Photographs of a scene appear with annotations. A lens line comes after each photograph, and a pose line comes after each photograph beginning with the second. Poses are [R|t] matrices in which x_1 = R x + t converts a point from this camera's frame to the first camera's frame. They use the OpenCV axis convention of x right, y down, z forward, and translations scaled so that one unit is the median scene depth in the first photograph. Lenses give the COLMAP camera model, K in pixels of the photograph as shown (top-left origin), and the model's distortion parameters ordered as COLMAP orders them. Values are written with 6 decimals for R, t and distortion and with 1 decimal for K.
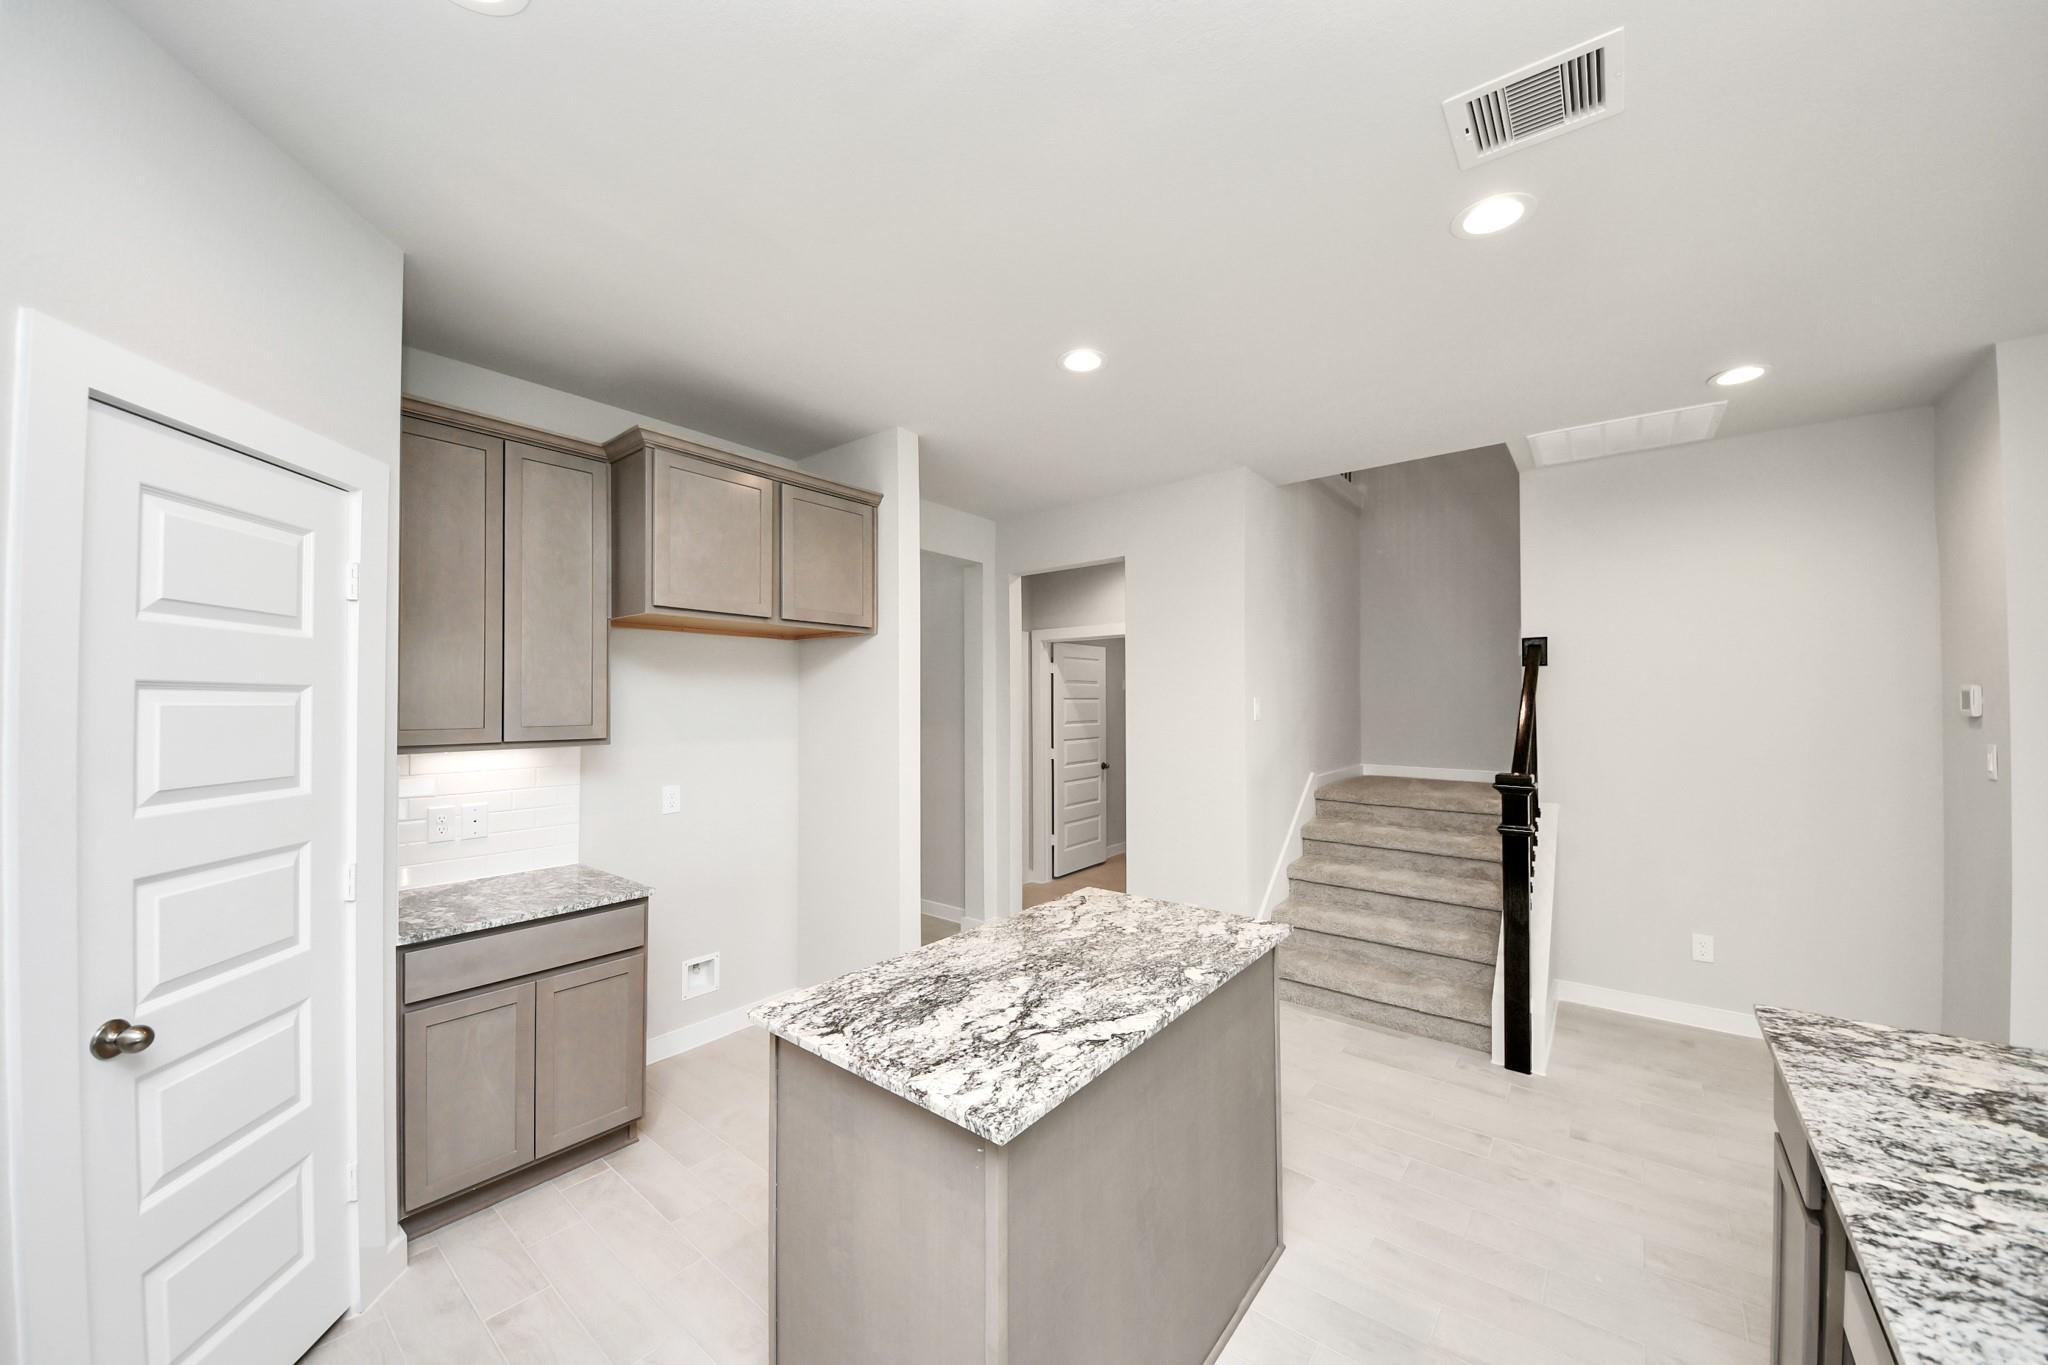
lens RADIAL K [[743.7, 0, 1009.6], [0, 743.7, 686.5], [0, 0, 1]] dist [0.017247, -0.010096]
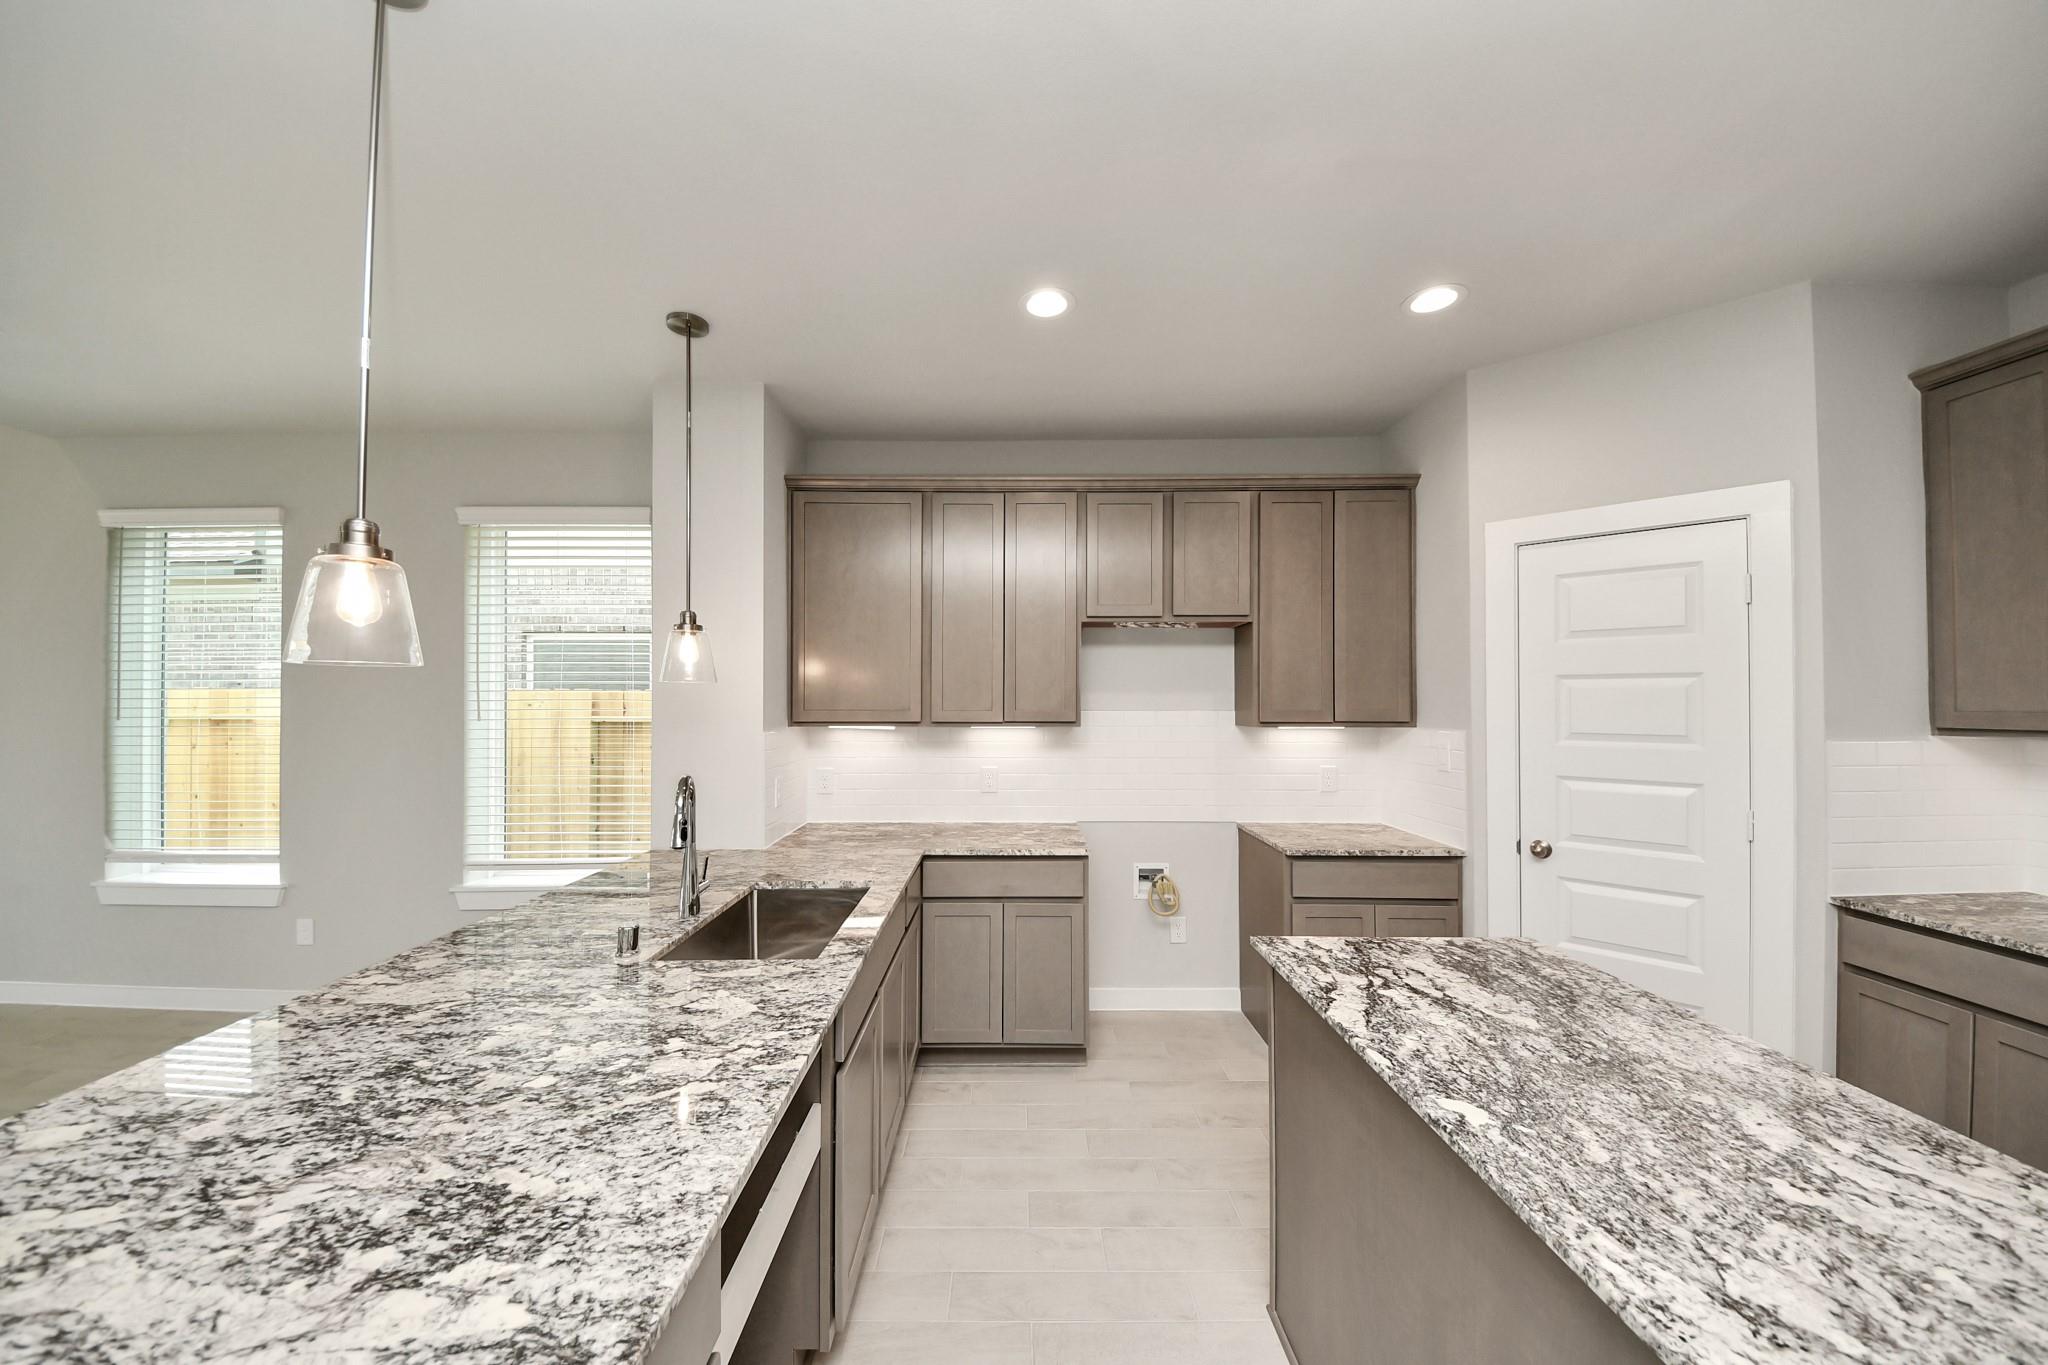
lens RADIAL K [[726.3, 0, 1013.2], [0, 726.3, 690.7], [0, 0, 1]] dist [-0.000280, -0.010468]
pose [[-0.775808, -0.007615, -0.630924, 0.998803], [0.011131, 0.999606, -0.025751, 0.056681], [0.630871, -0.027001, -0.775418, 1.351265]]
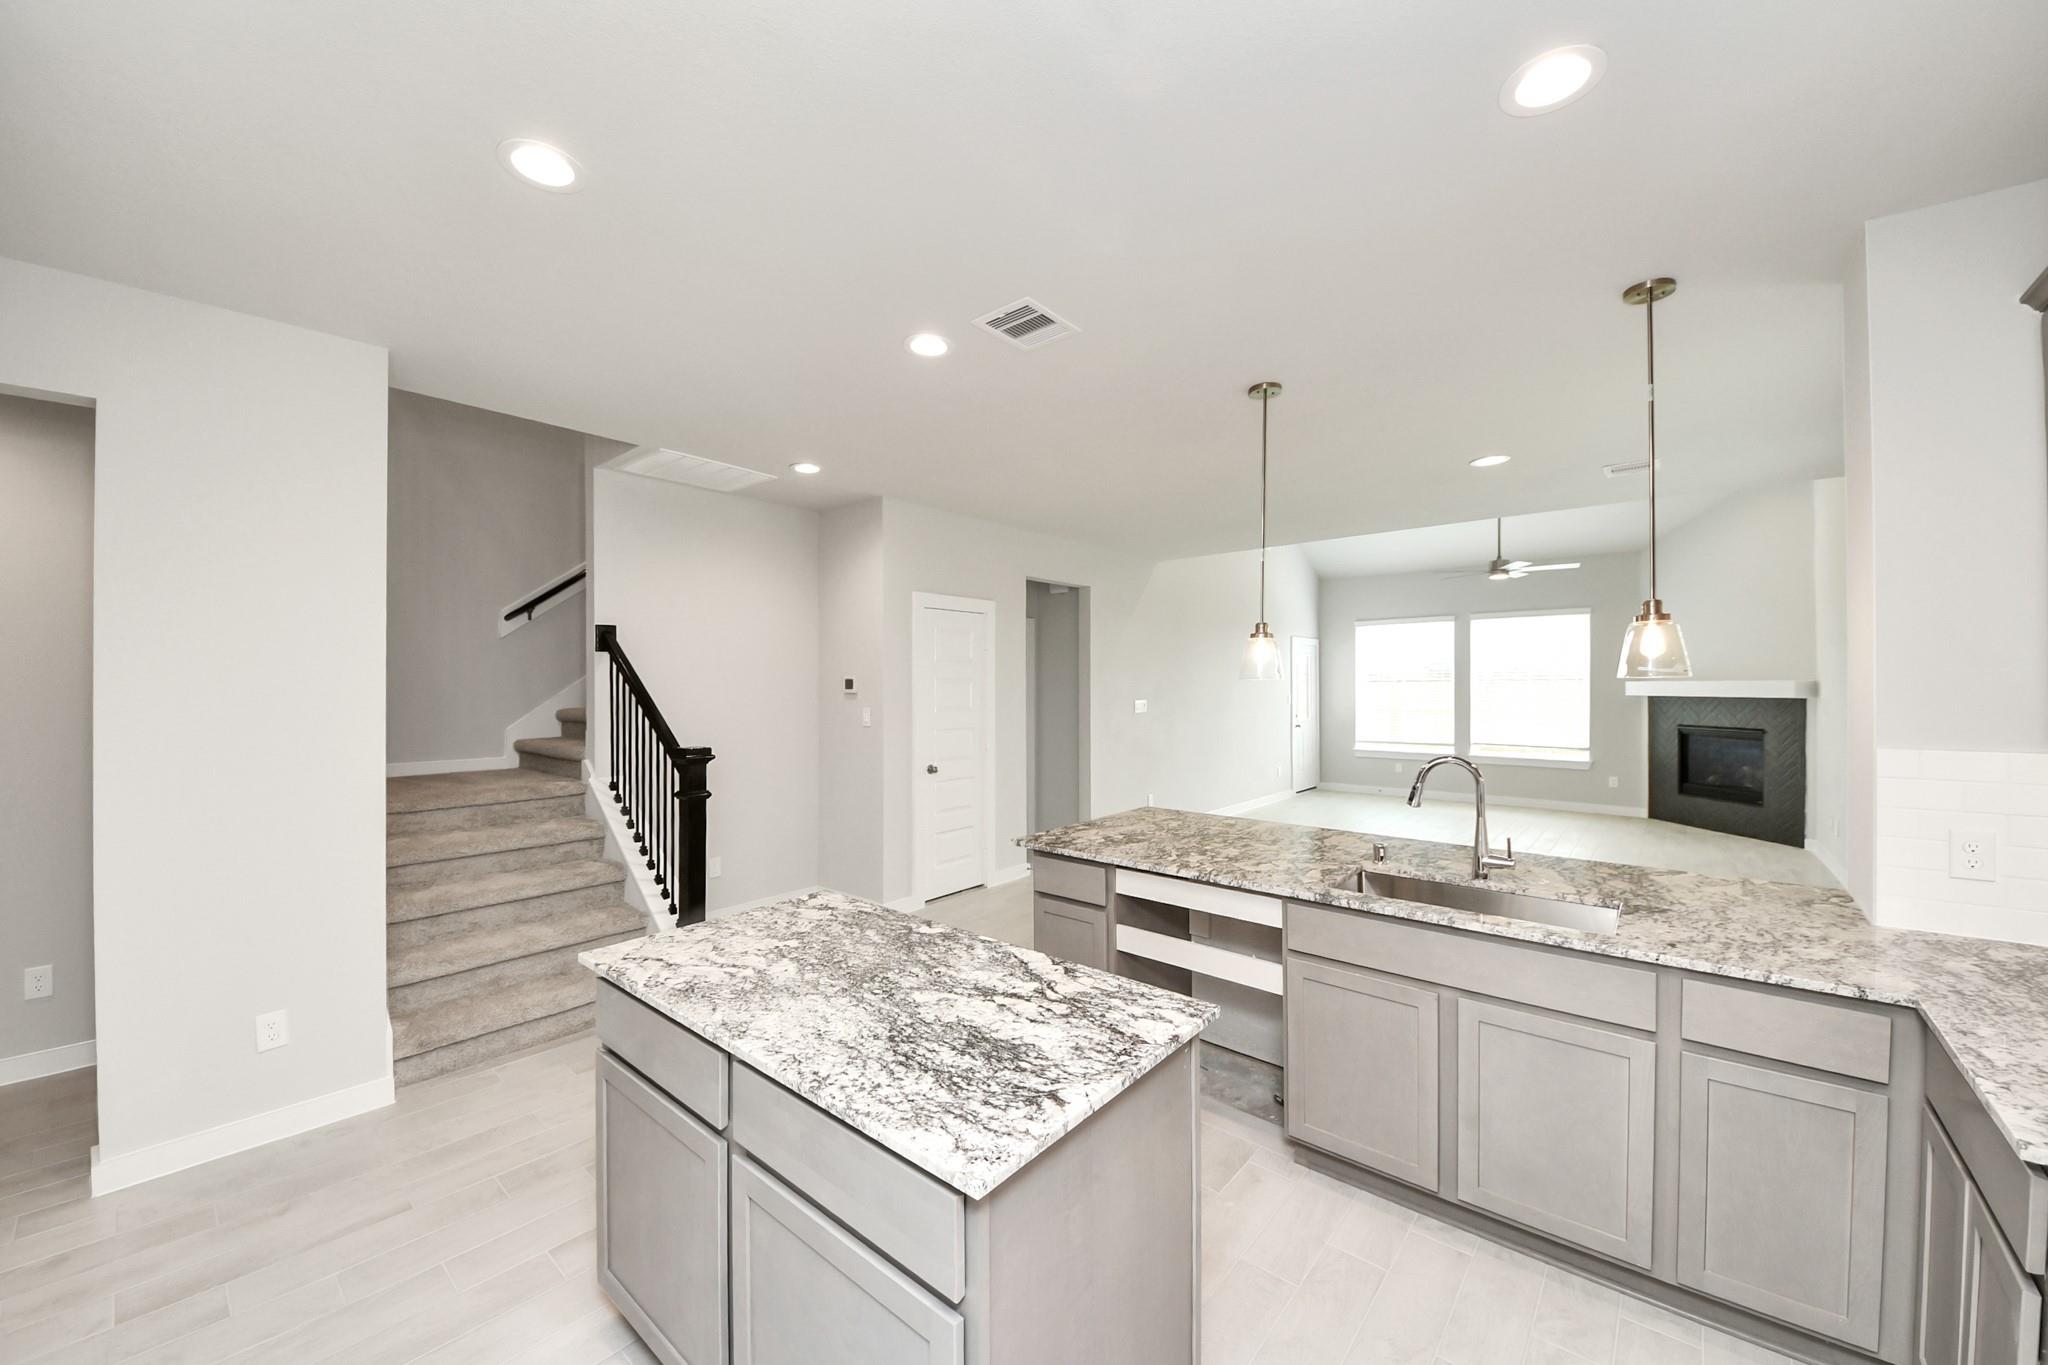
lens RADIAL K [[755.3, 0, 1024.0], [0, 755.3, 682.5], [0, 0, 1]] dist [0.043293, -0.026409]
pose [[0.010920, -0.001324, 0.999939, -0.958551], [-0.016561, 0.999862, 0.001505, 0.015234], [-0.999803, -0.016576, 0.010897, 0.935537]]
